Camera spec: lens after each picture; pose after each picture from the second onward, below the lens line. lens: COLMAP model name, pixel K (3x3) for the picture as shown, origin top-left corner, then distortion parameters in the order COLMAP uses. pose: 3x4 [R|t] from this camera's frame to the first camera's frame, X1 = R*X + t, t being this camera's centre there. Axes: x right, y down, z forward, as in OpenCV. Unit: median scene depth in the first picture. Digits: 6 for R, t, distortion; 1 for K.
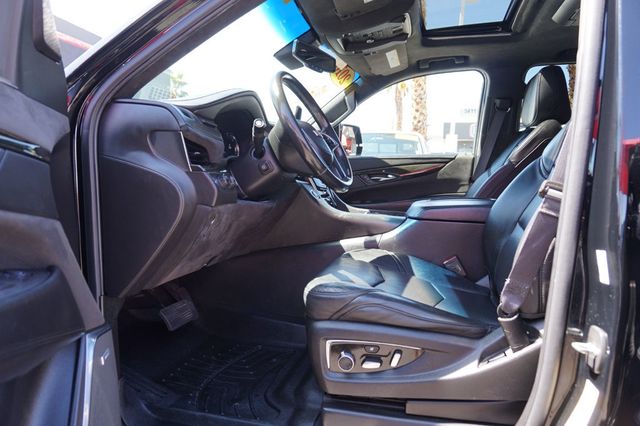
lens RADIAL K [[436.0, 0, 320.0], [0, 436.0, 213.0], [0, 0, 1]] dist [-0.039936, 0.046408]
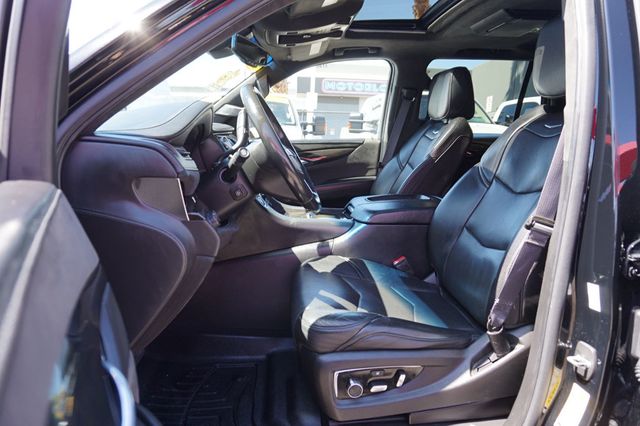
lens RADIAL K [[436.0, 0, 320.0], [0, 436.0, 213.0], [0, 0, 1]] dist [-0.039936, 0.046408]
pose [[0.943283, -0.071223, 0.324259, -0.229670], [0.035369, 0.992717, 0.115161, -0.140783], [-0.330099, -0.097160, 0.938932, 0.065612]]
